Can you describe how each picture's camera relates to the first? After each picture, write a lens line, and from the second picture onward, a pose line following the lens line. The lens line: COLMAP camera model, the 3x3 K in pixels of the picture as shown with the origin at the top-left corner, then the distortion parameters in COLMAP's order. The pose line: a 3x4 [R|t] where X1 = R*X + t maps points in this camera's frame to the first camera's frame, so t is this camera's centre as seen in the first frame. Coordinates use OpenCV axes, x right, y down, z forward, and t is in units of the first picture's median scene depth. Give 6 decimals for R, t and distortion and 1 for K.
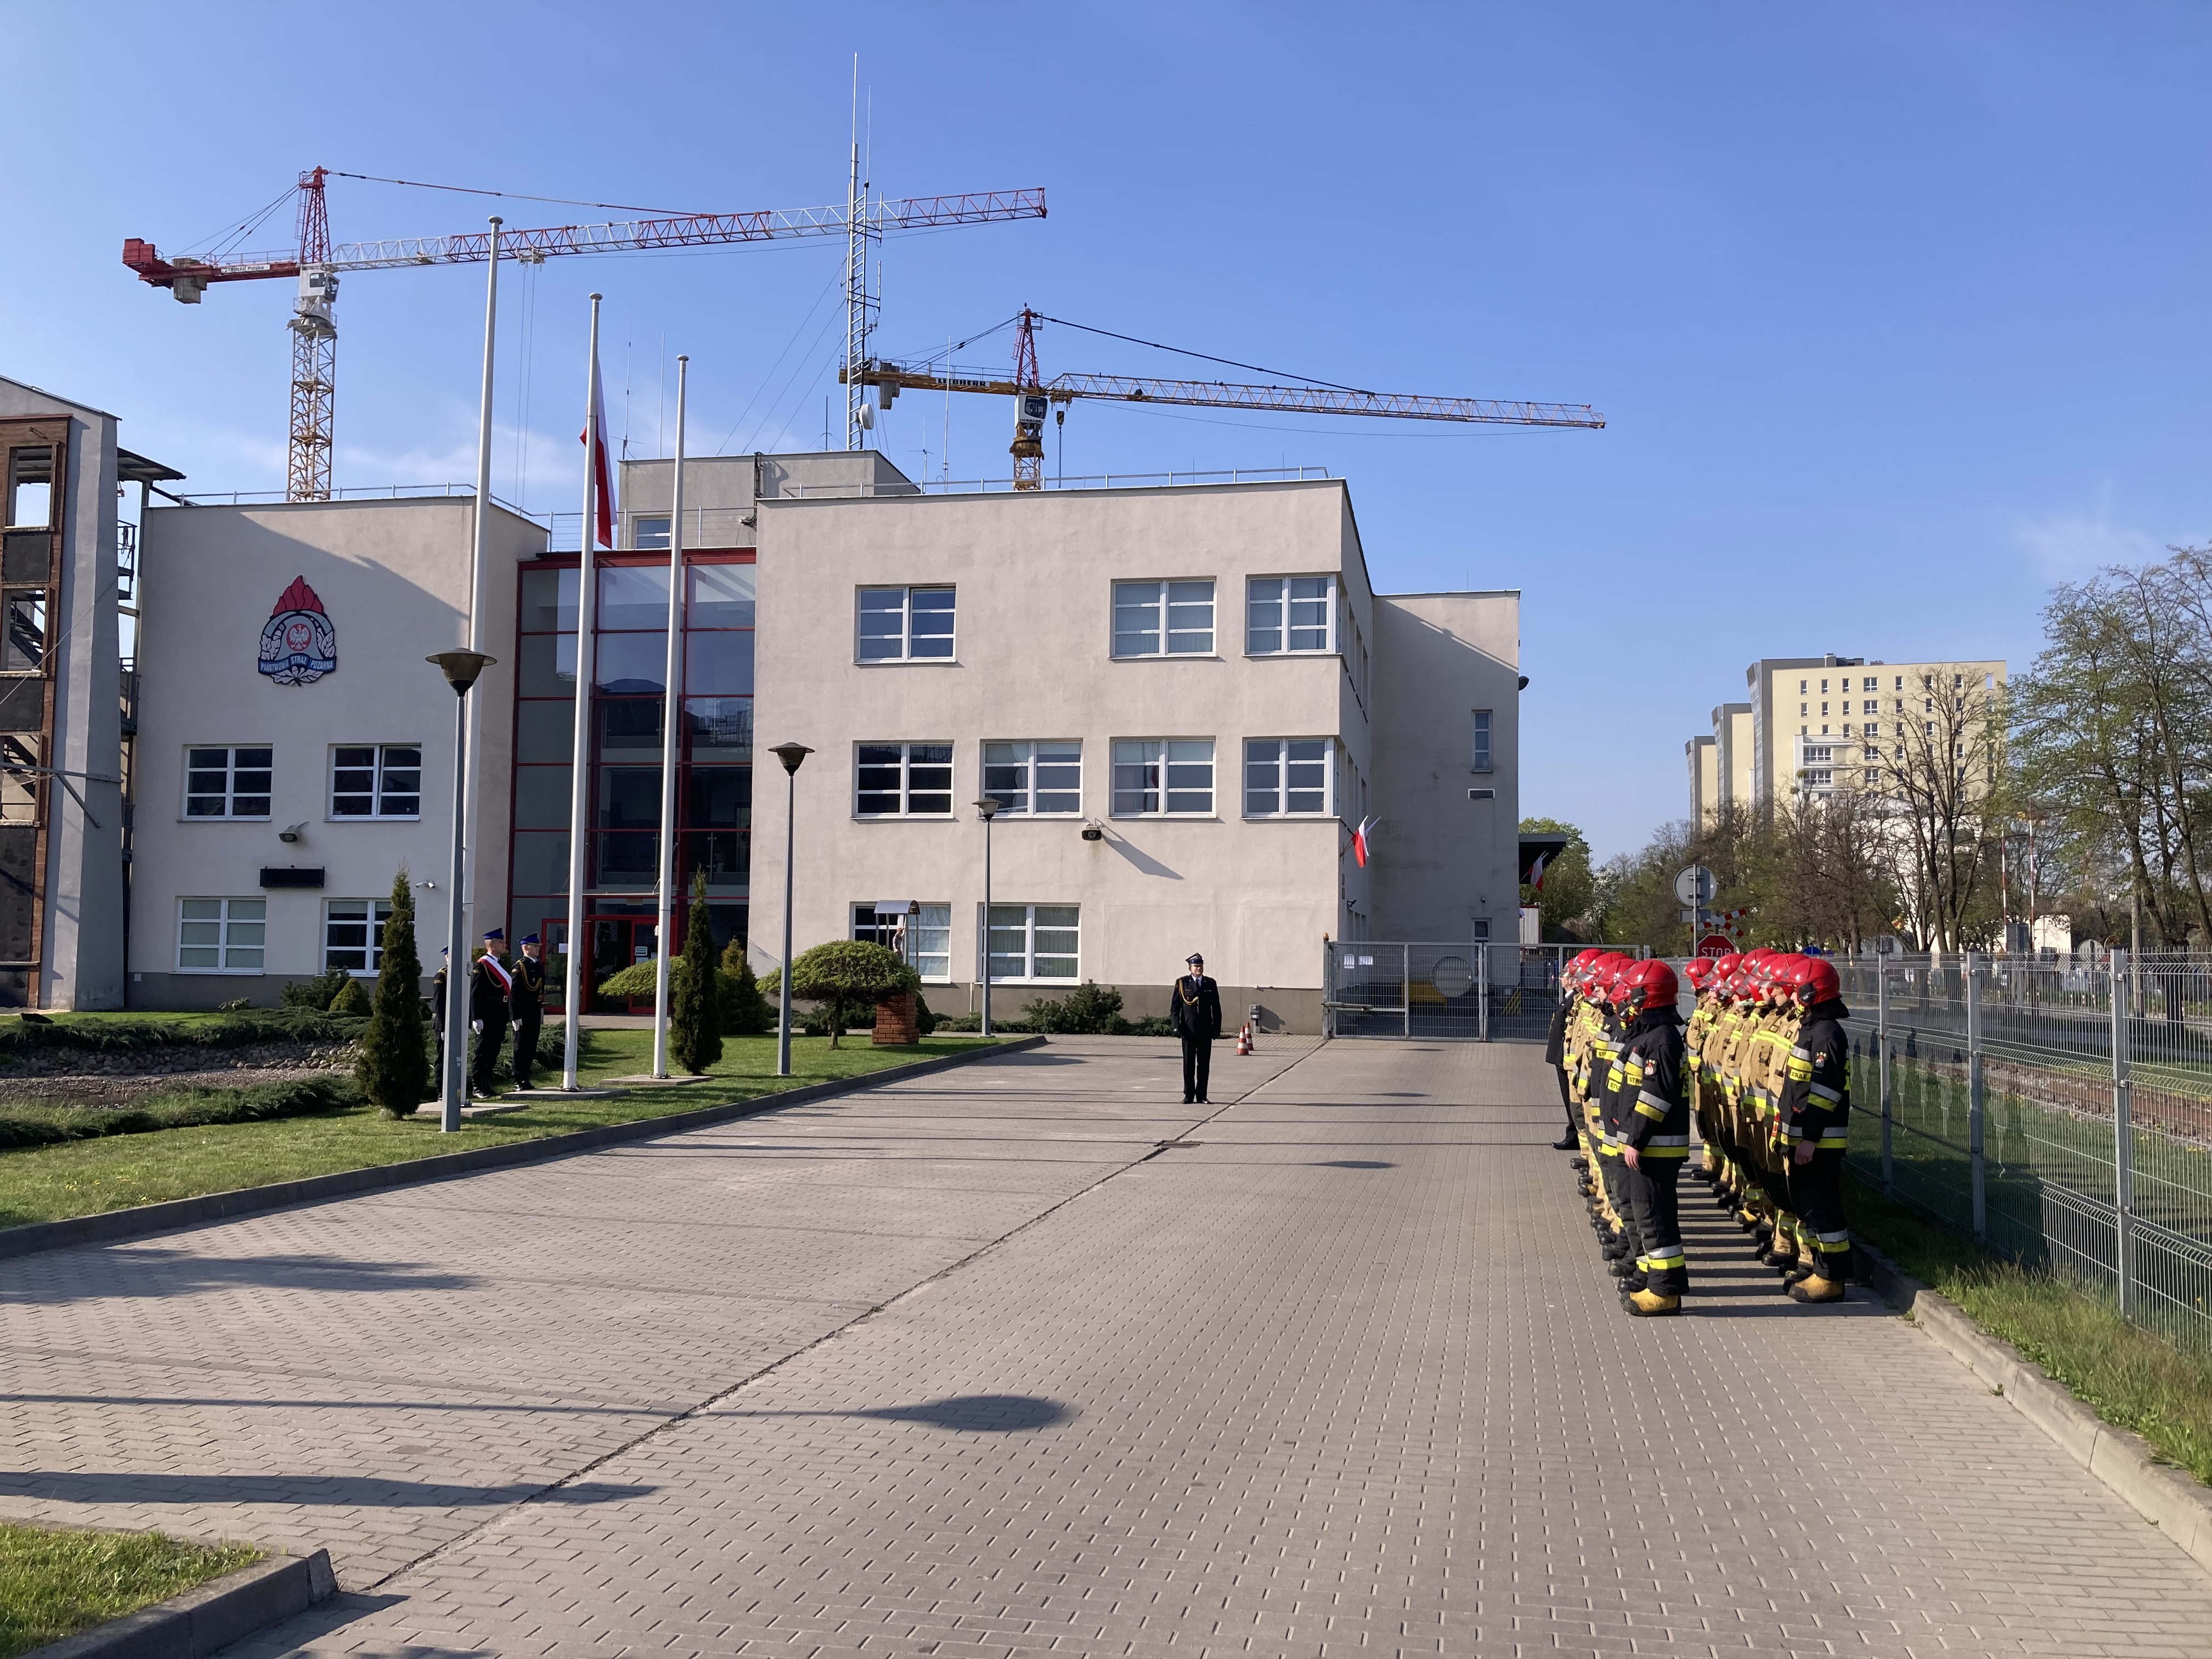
lens RADIAL K [[1818.3, 0, 1089.5], [0, 1818.3, 866.9], [0, 0, 1]] dist [0.005694, -0.012863]
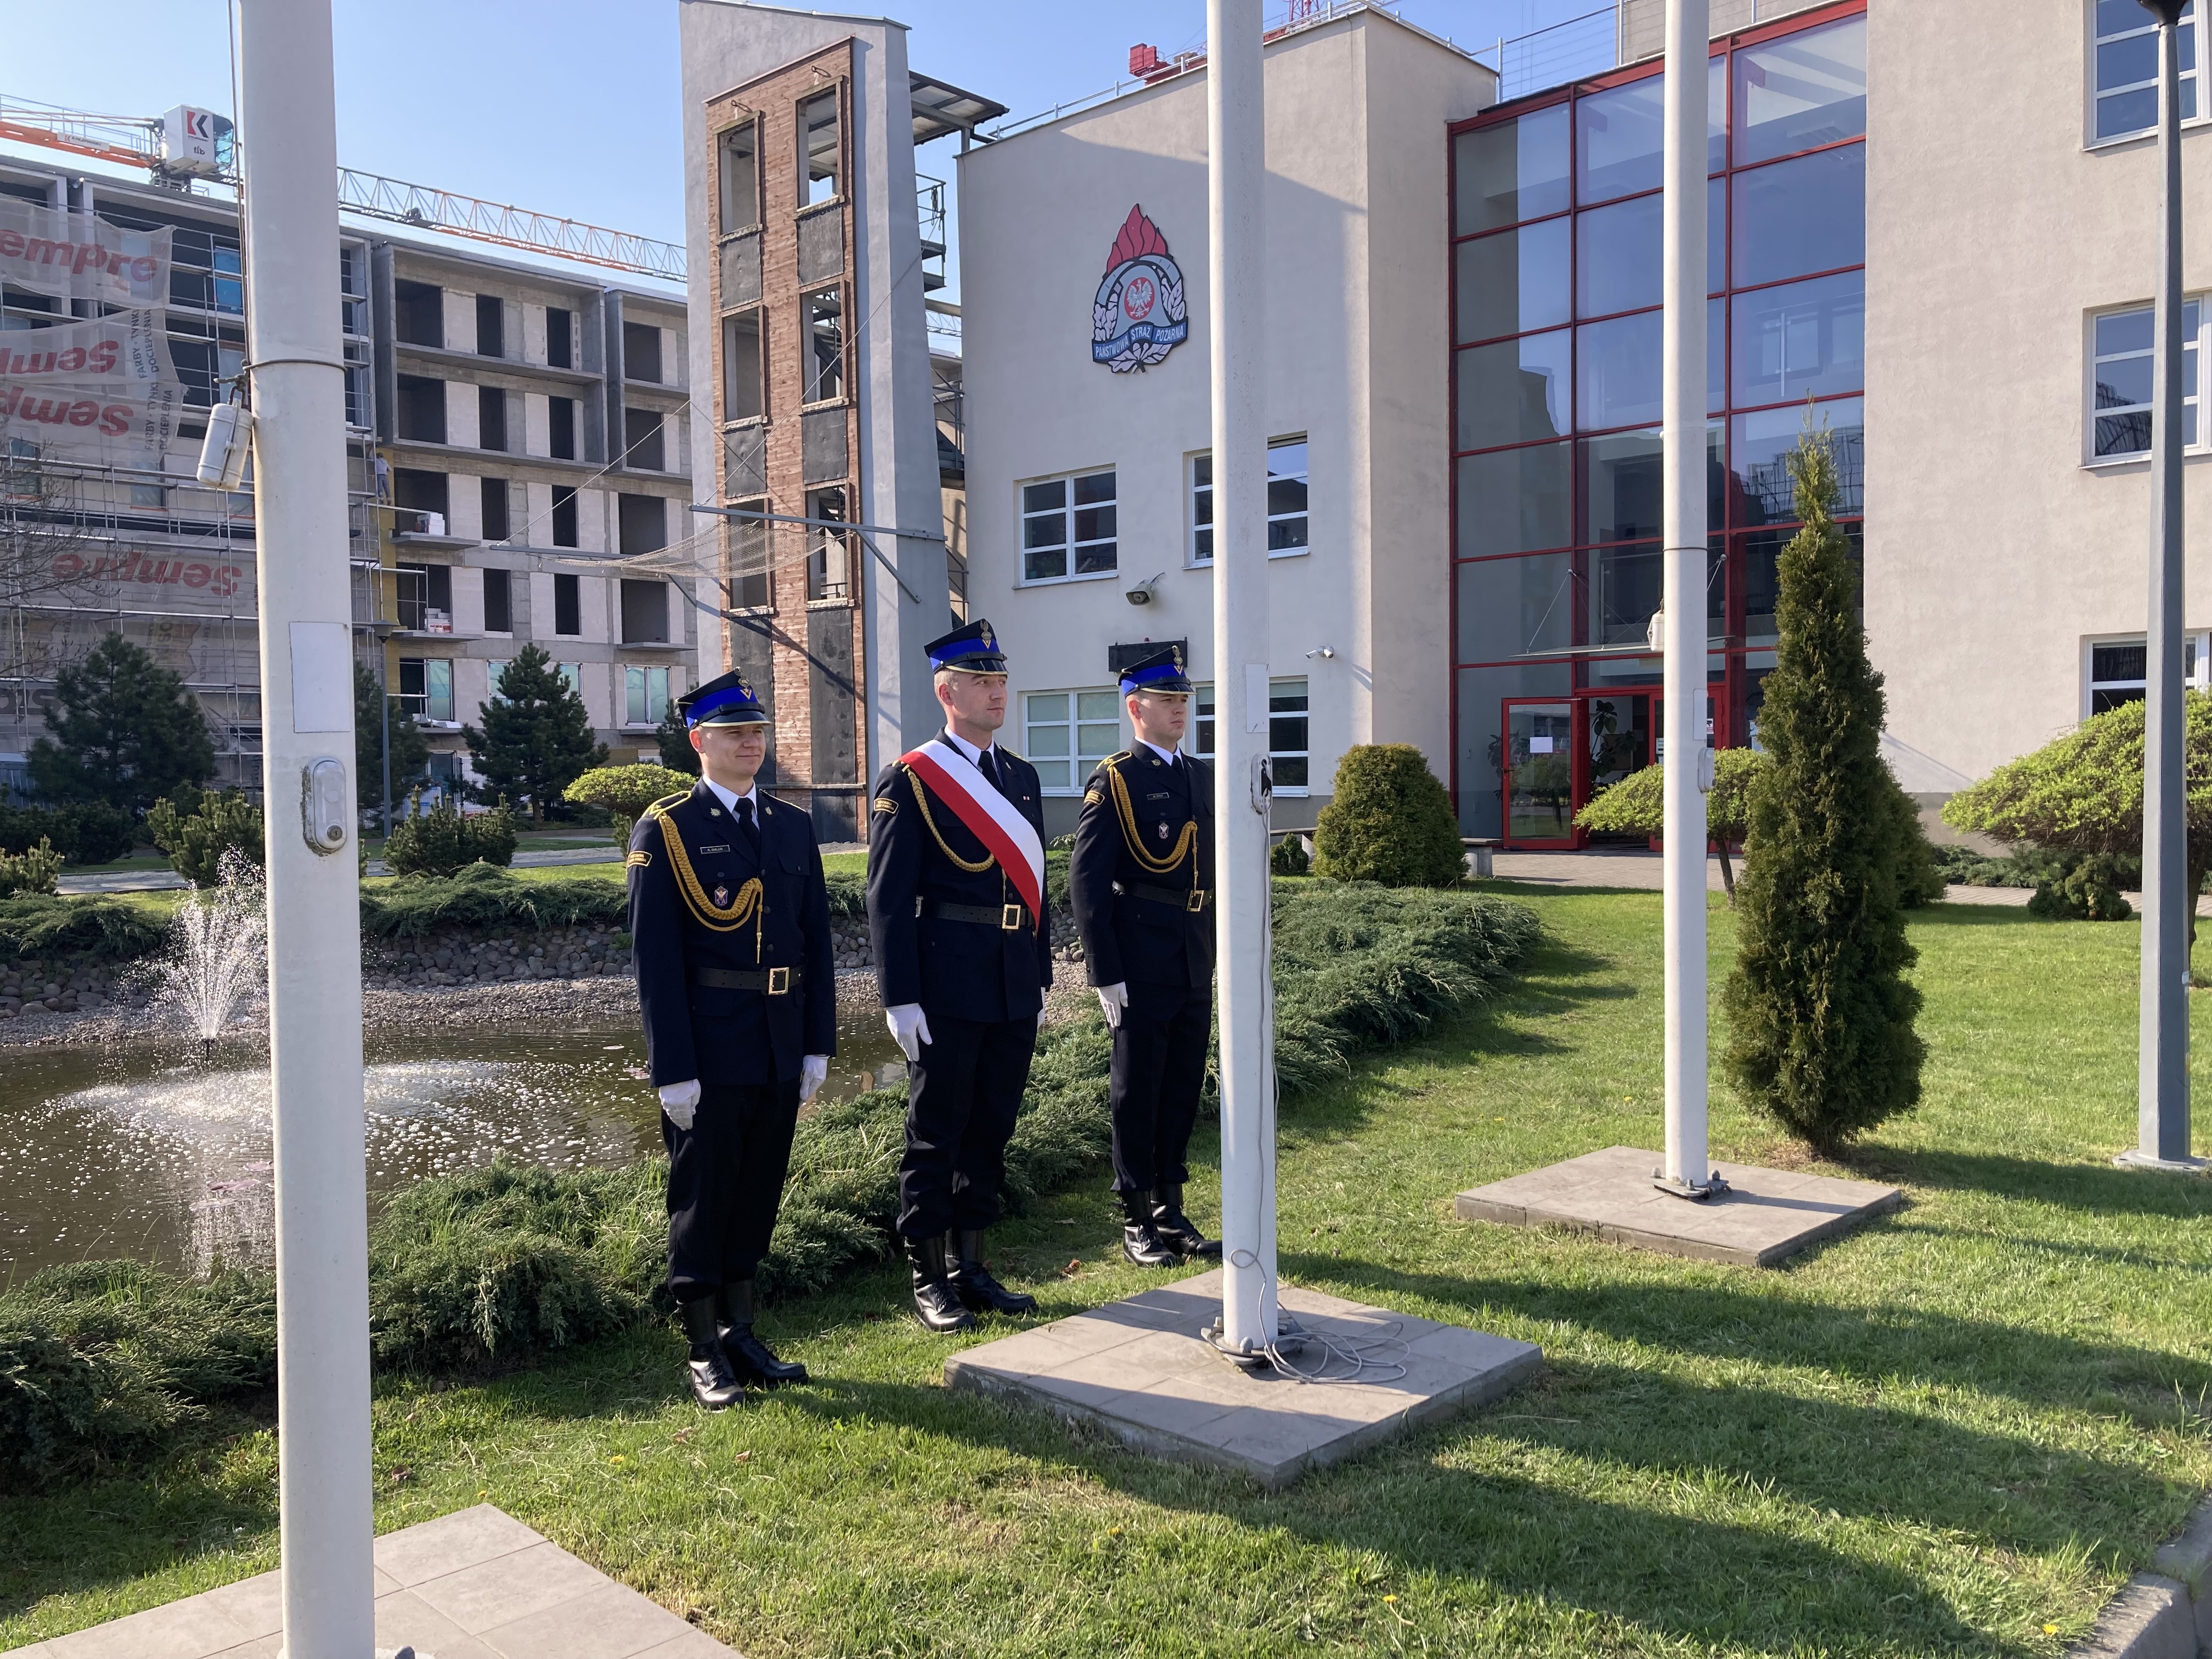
lens RADIAL K [[1818.3, 0, 1089.5], [0, 1818.3, 866.9], [0, 0, 1]] dist [0.005694, -0.012863]
pose [[0.849750, 0.007079, -0.527138, -0.091534], [0.047796, 0.994757, 0.090407, 0.022292], [0.525014, -0.102018, 0.844957, 0.395822]]
